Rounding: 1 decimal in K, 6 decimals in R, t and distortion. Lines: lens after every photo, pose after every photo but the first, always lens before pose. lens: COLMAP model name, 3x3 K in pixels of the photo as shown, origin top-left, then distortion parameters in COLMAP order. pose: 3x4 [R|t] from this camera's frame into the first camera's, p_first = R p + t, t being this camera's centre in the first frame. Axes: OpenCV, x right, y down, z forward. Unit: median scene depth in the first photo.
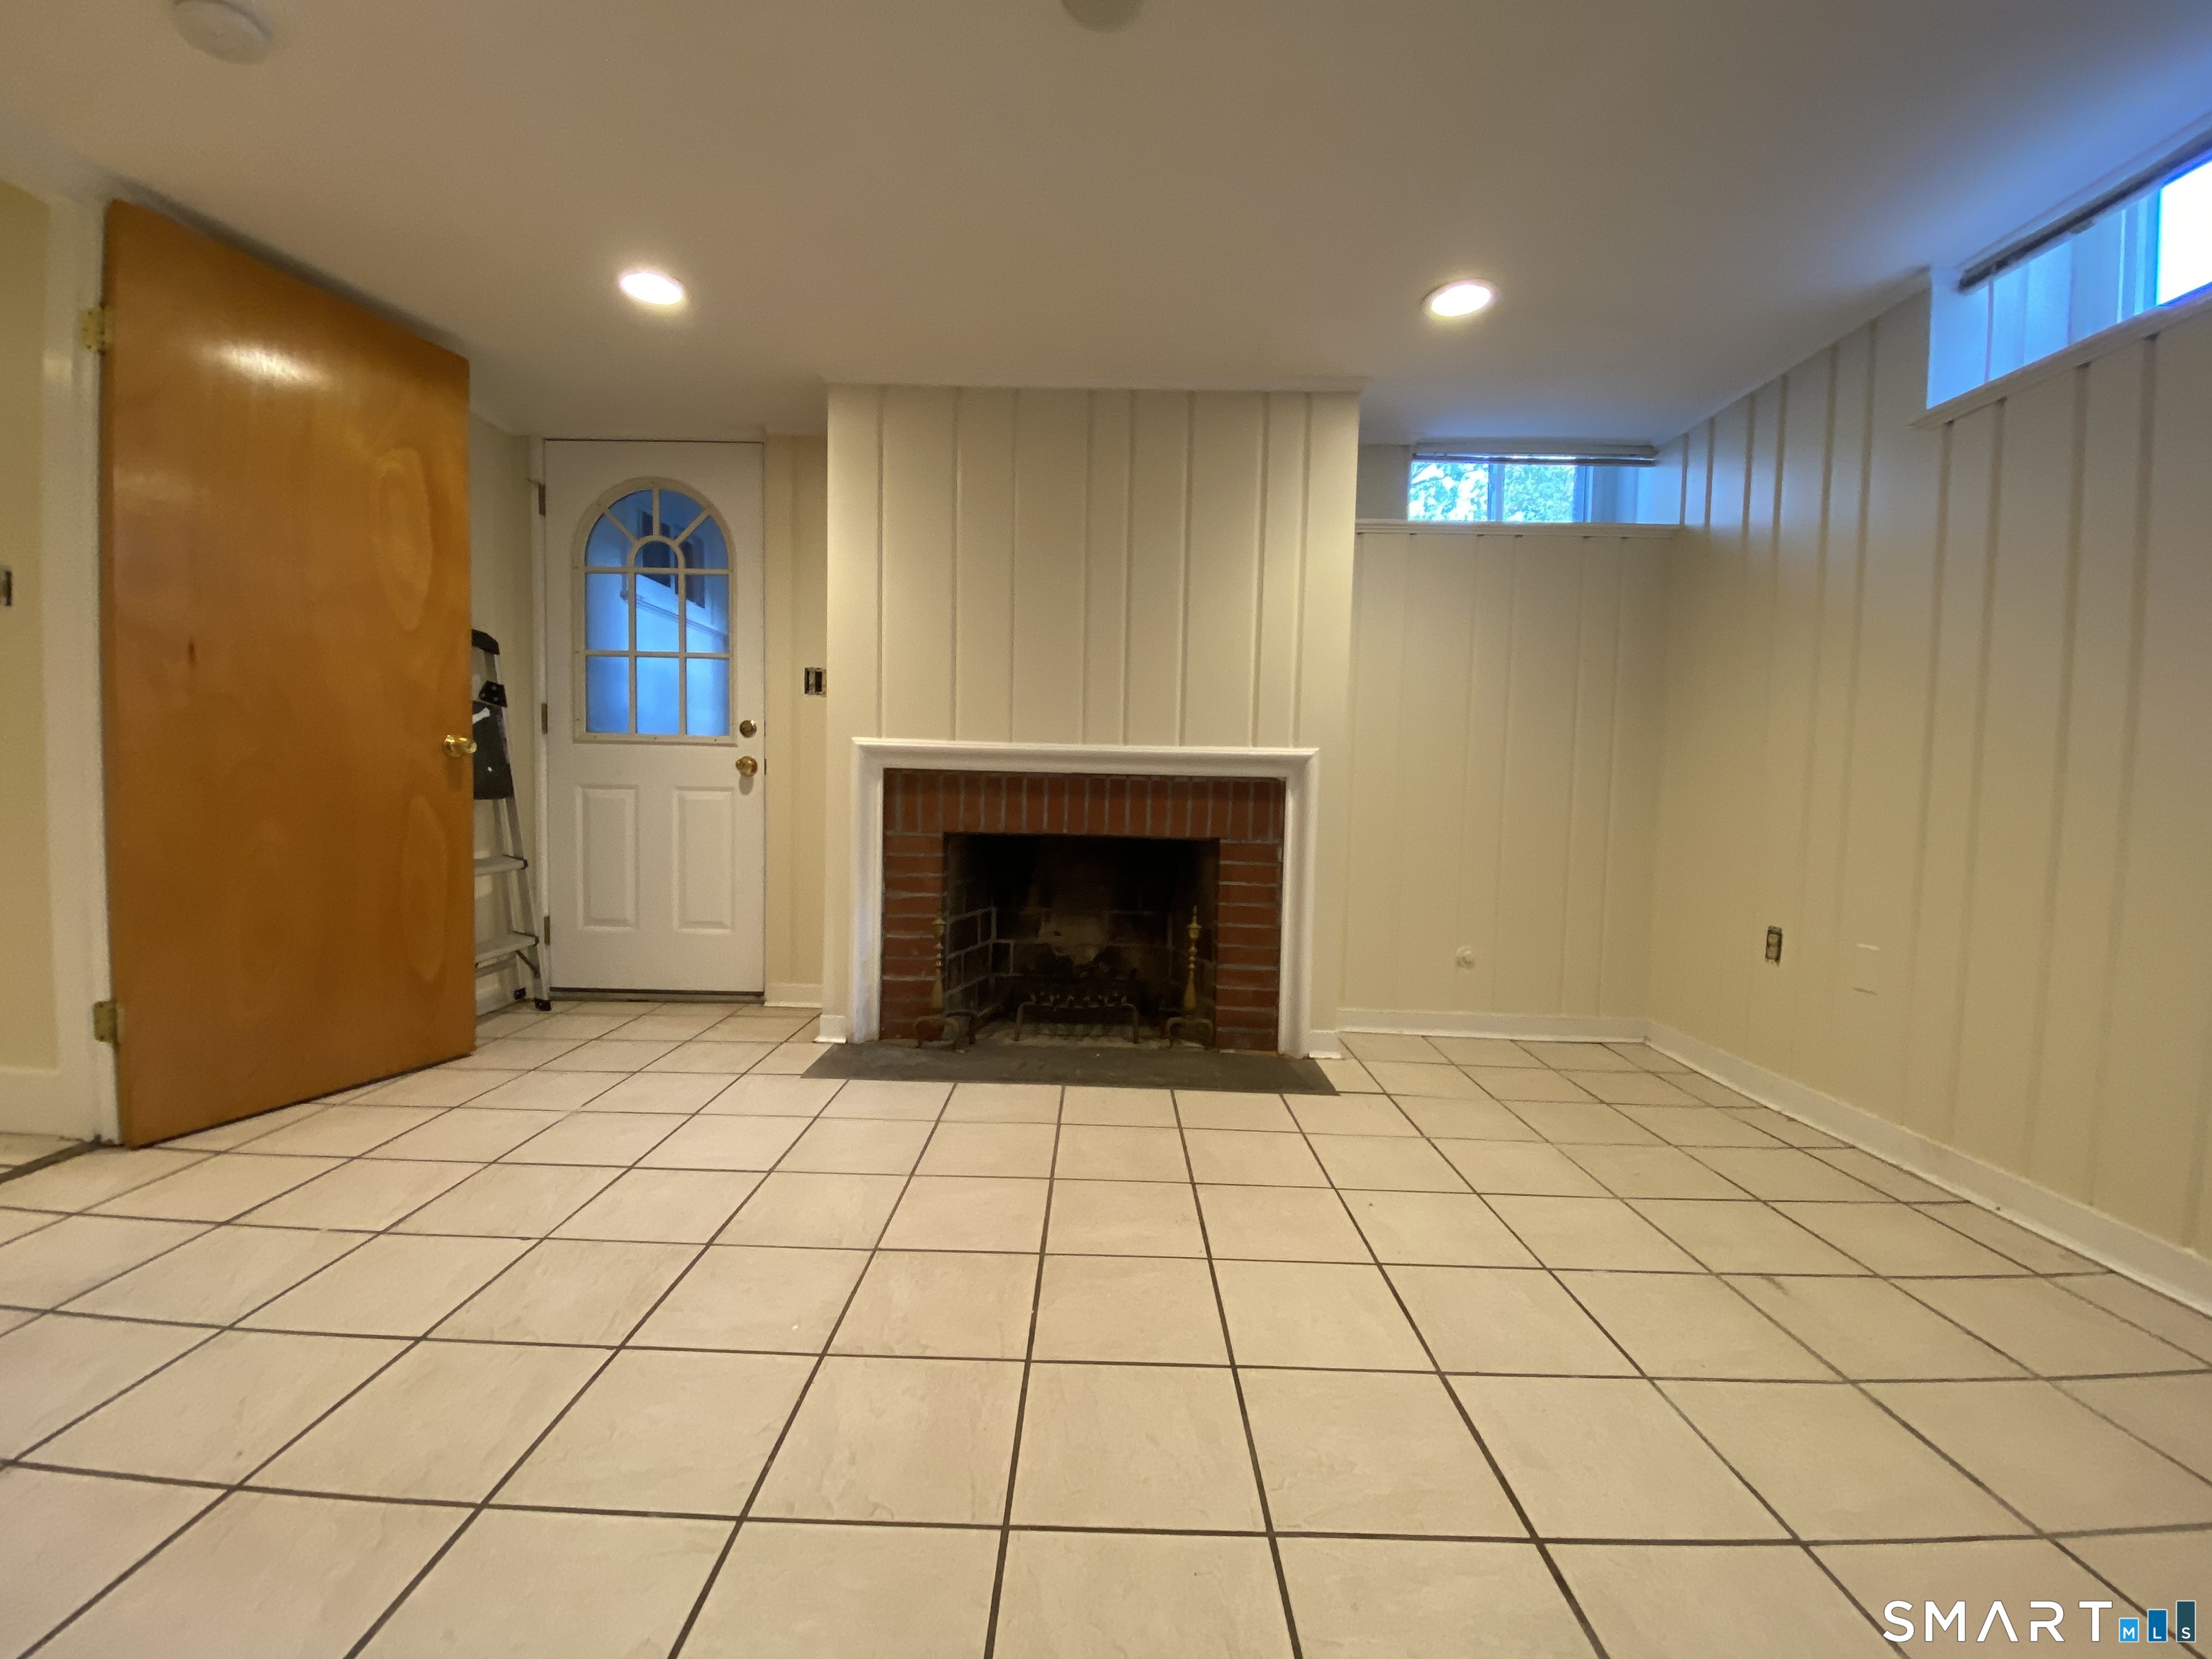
lens RADIAL K [[862.7, 0, 1097.5], [0, 862.7, 831.3], [0, 0, 1]] dist [0.023070, -0.015555]
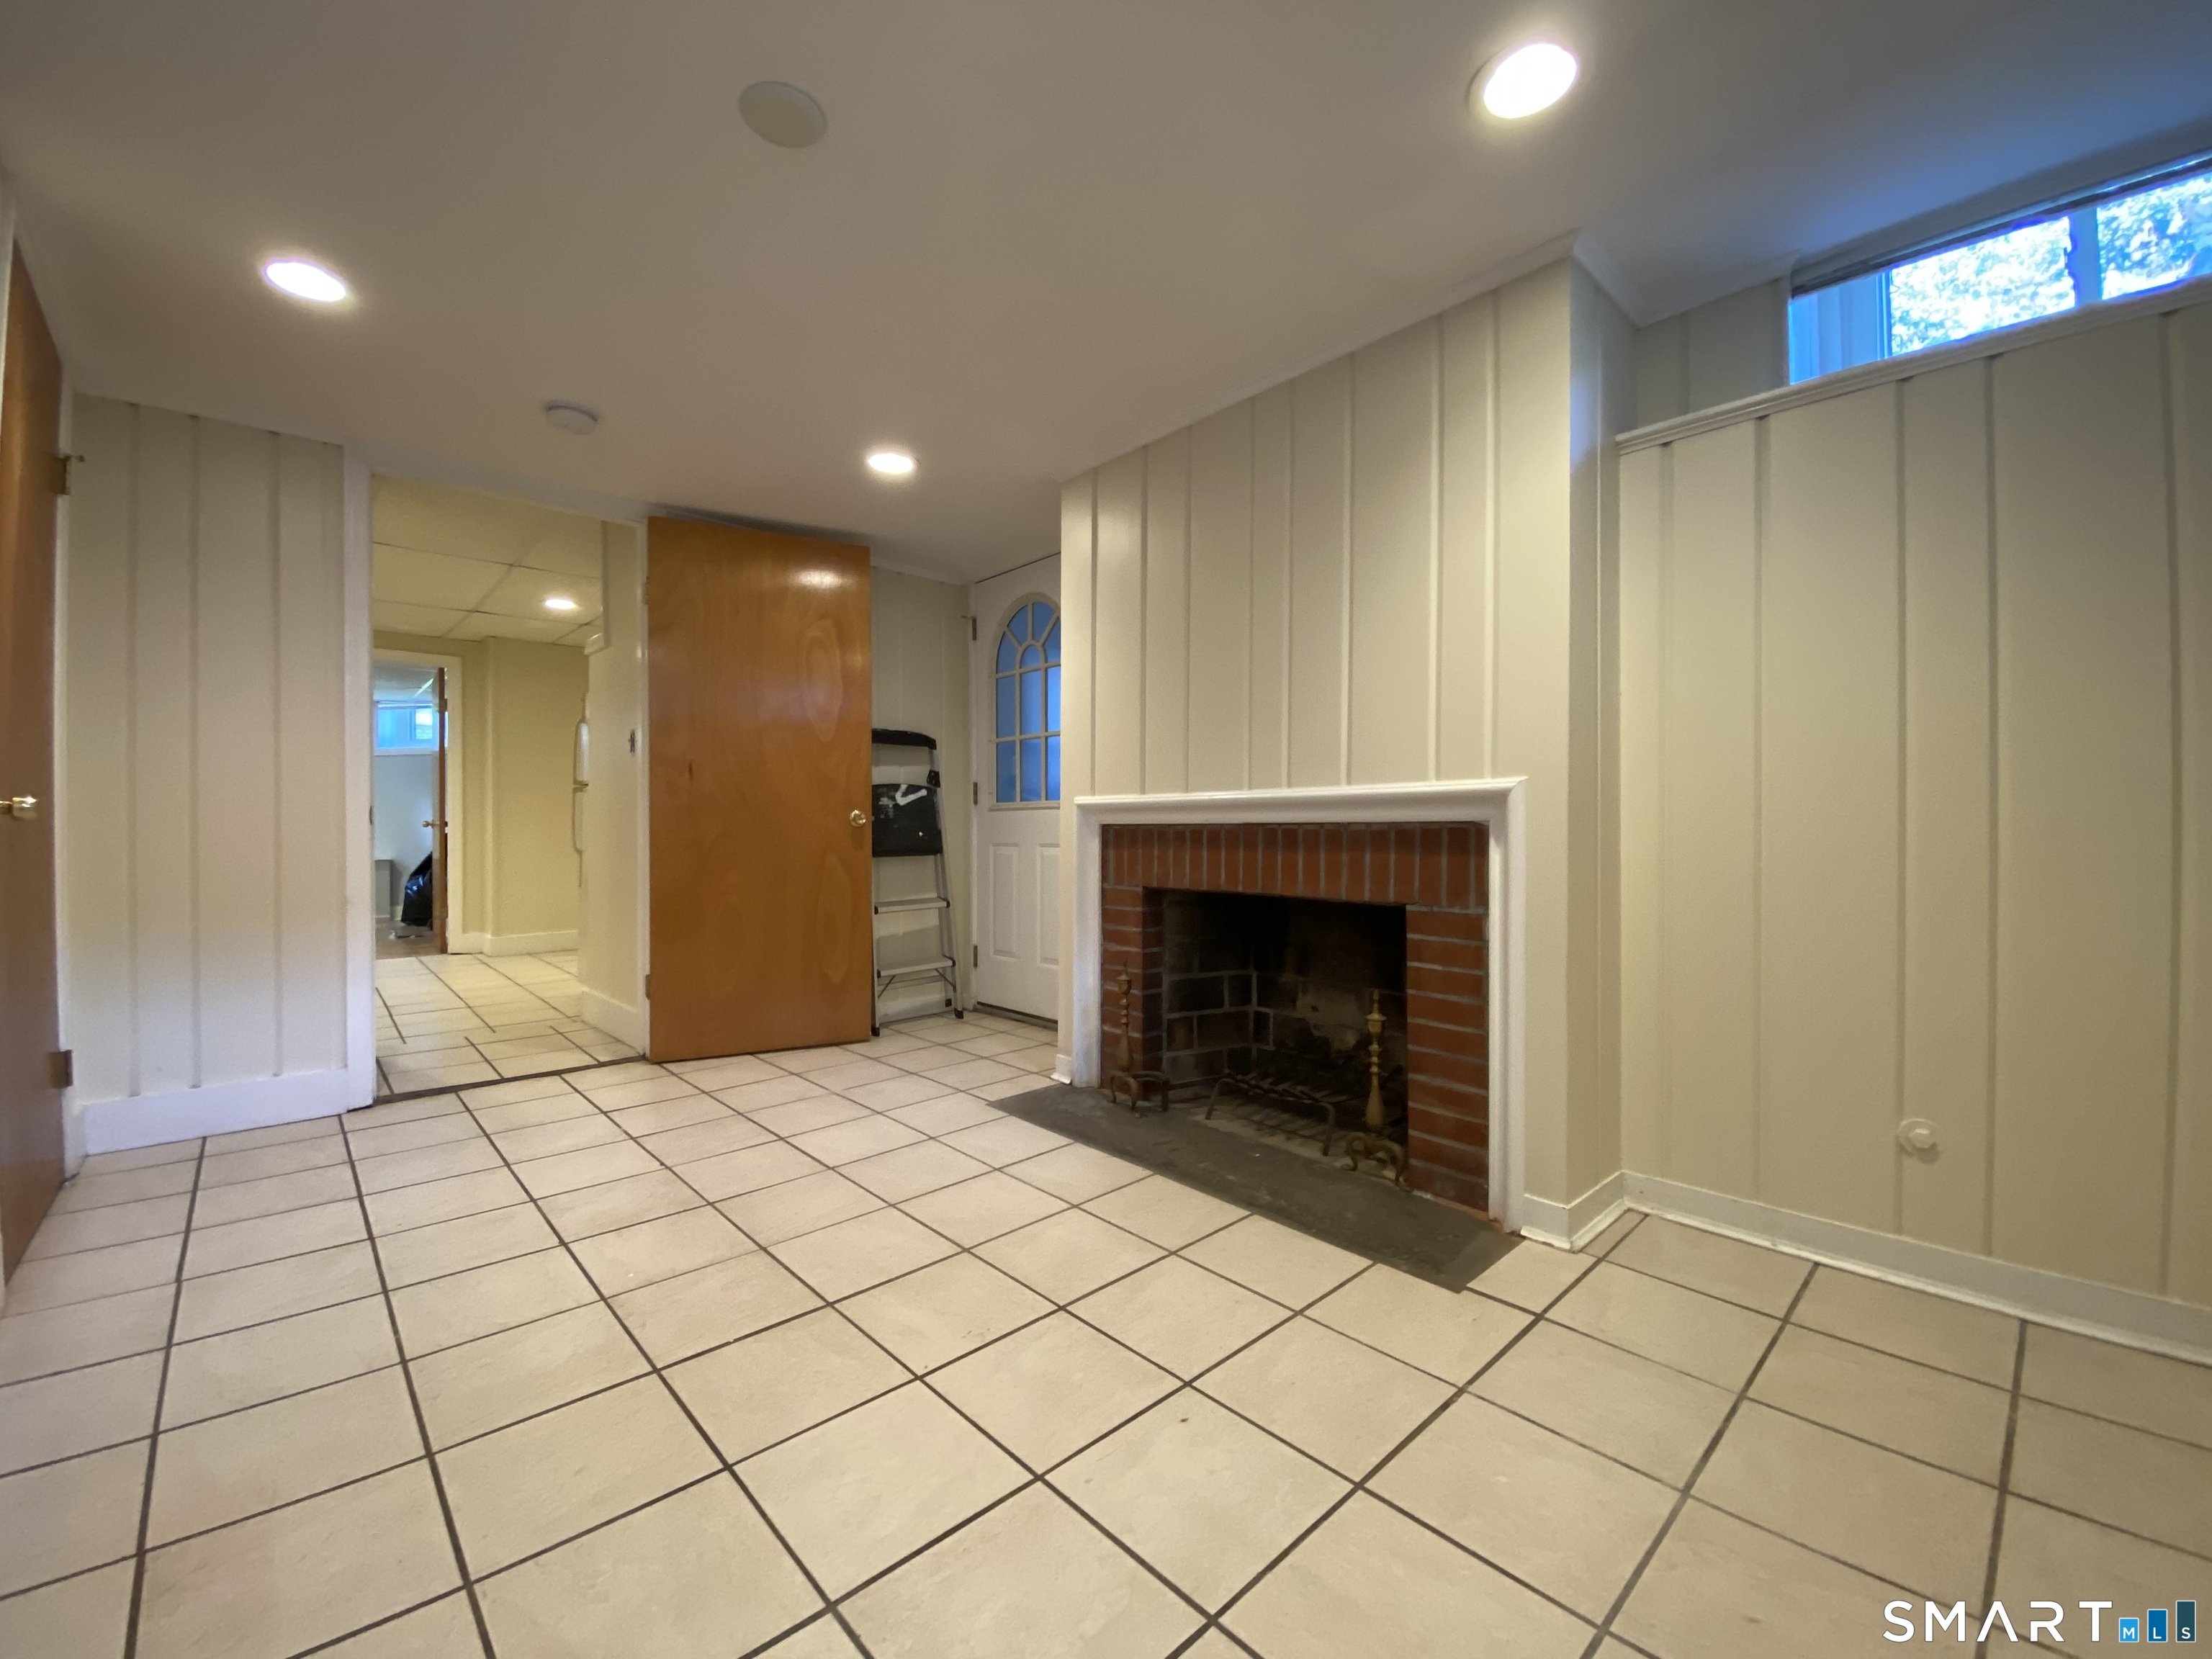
lens RADIAL K [[862.7, 0, 1097.5], [0, 862.7, 831.3], [0, 0, 1]] dist [0.023070, -0.015555]
pose [[0.692998, -0.023728, -0.720549, 0.501216], [-0.021180, 0.998357, -0.053246, -0.009001], [0.720628, 0.052161, 0.691357, 0.277030]]
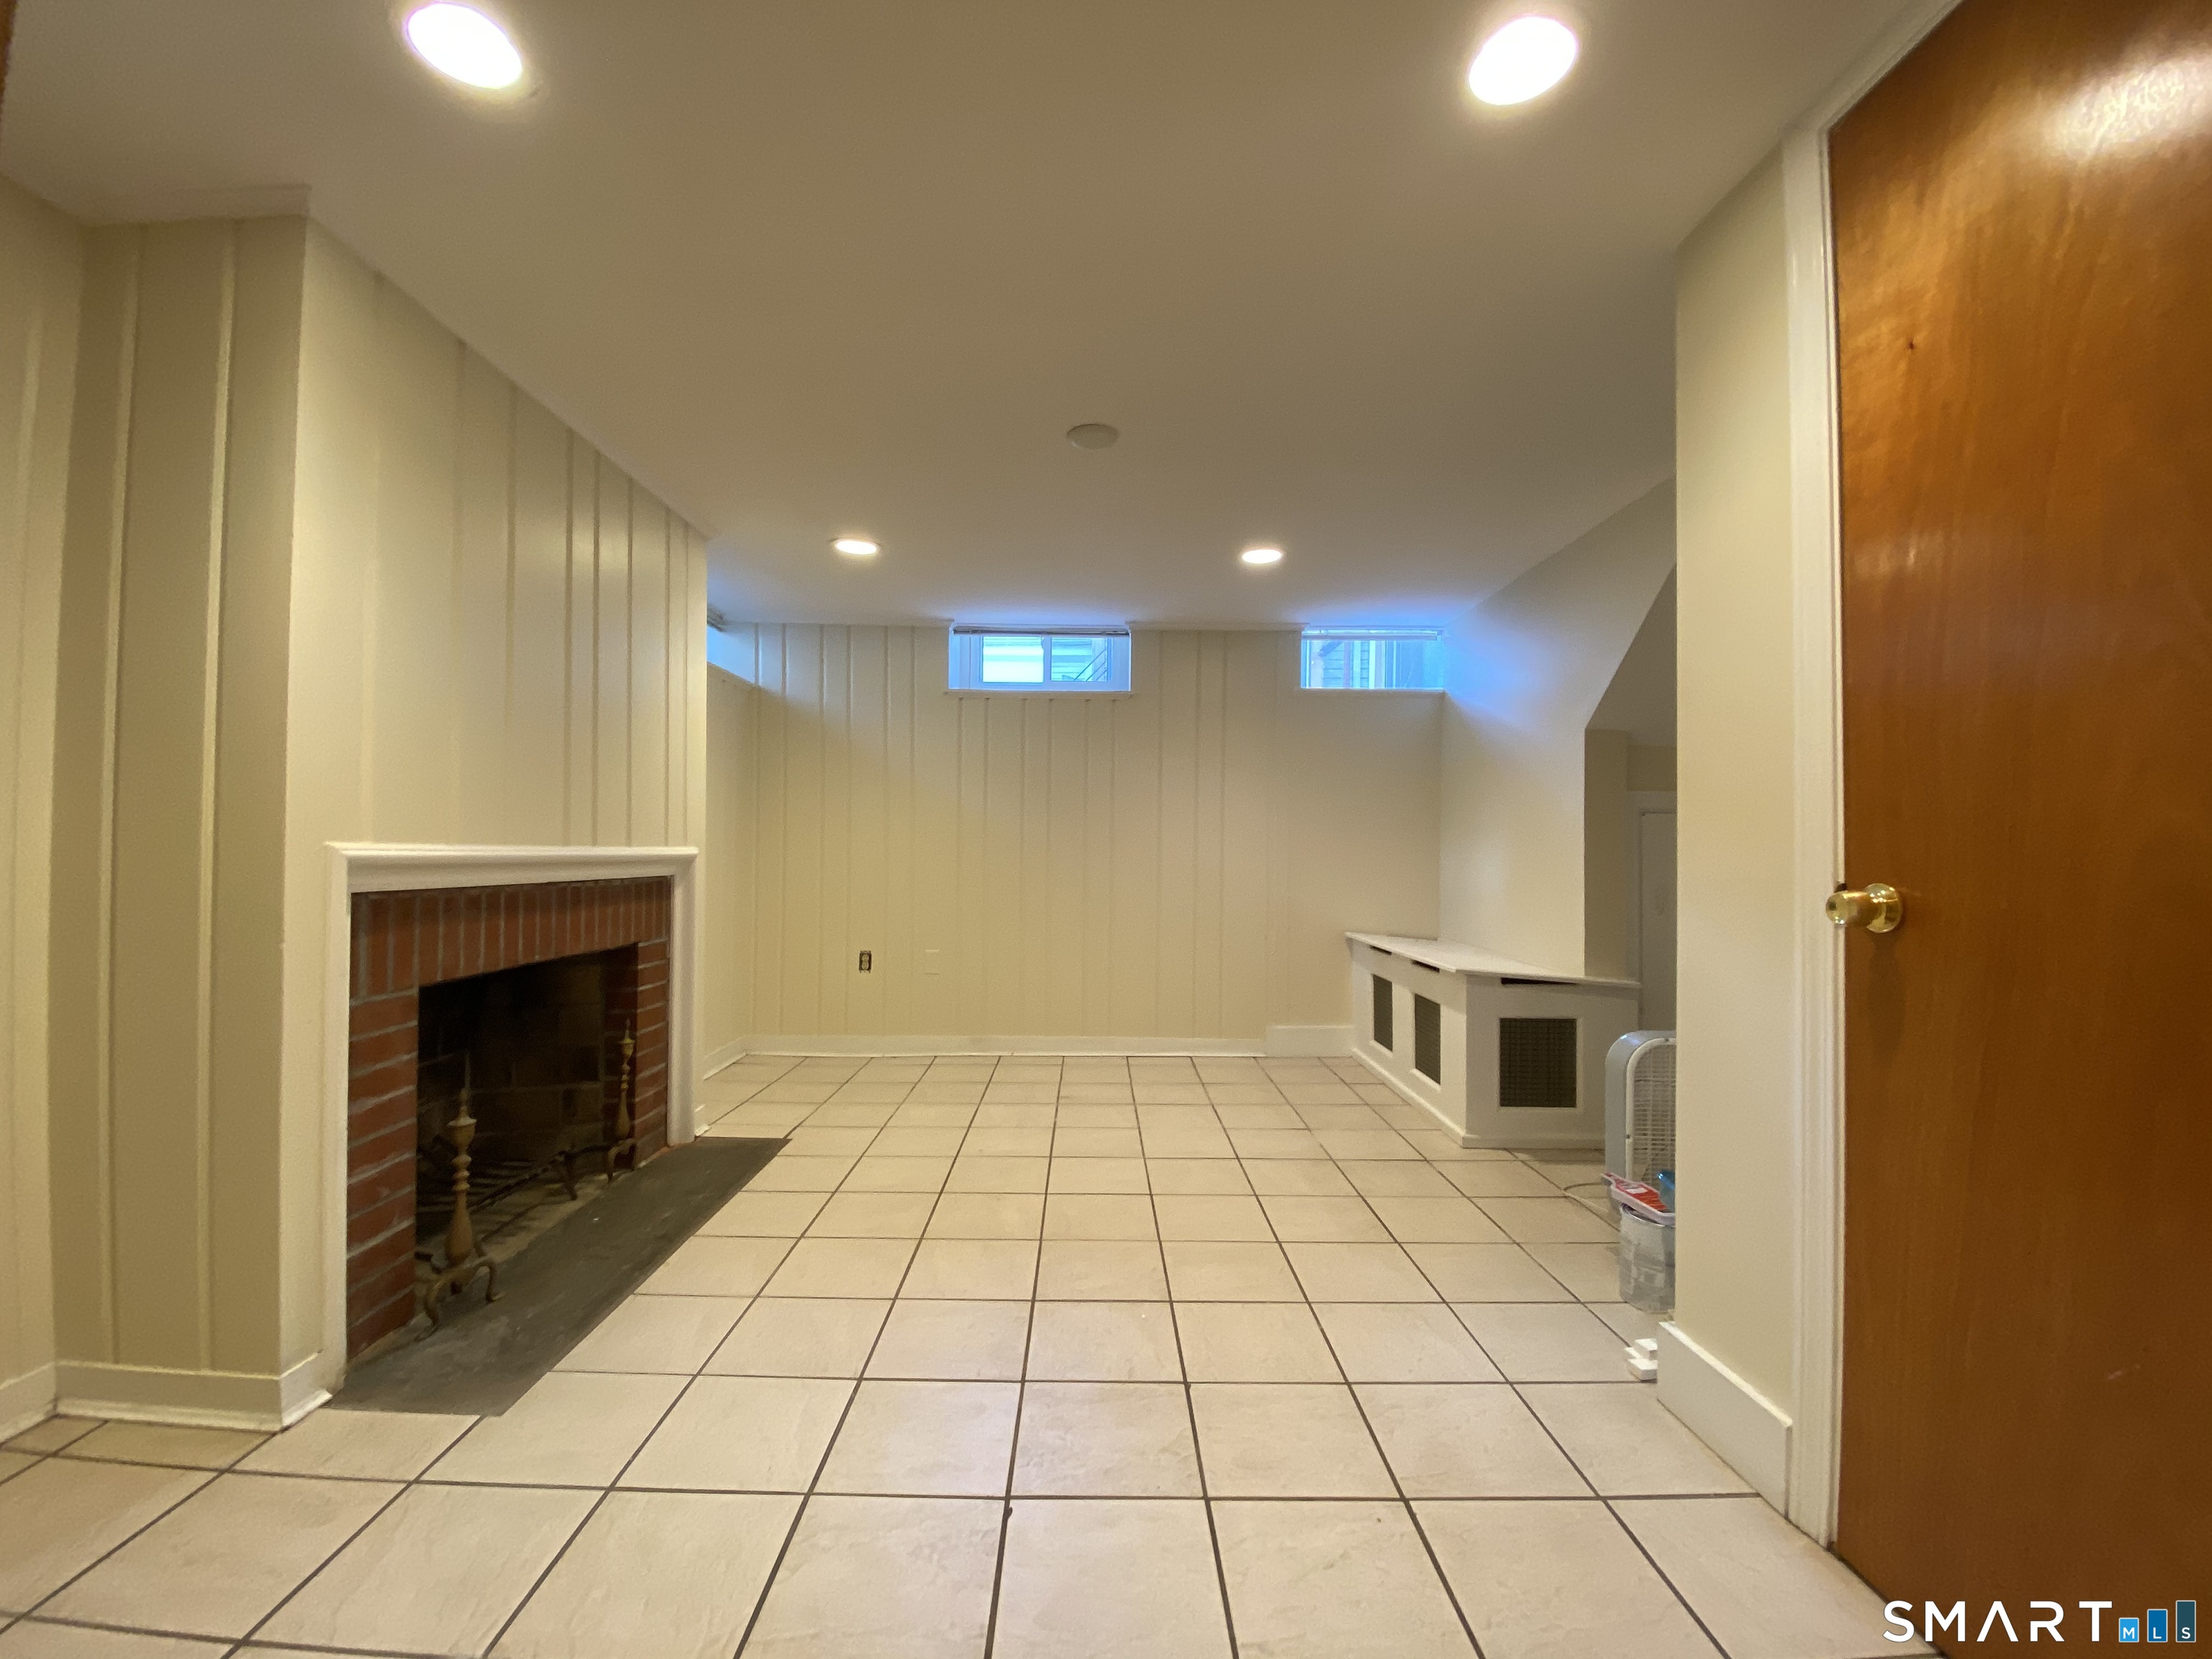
lens RADIAL K [[894.2, 0, 1097.5], [0, 894.2, 843.3], [0, 0, 1]] dist [0.002520, -0.017316]
pose [[-0.025932, -0.014678, 0.999556, -0.851633], [0.043486, 0.998929, 0.015797, -0.094235], [-0.998717, 0.043877, -0.025266, 0.511474]]
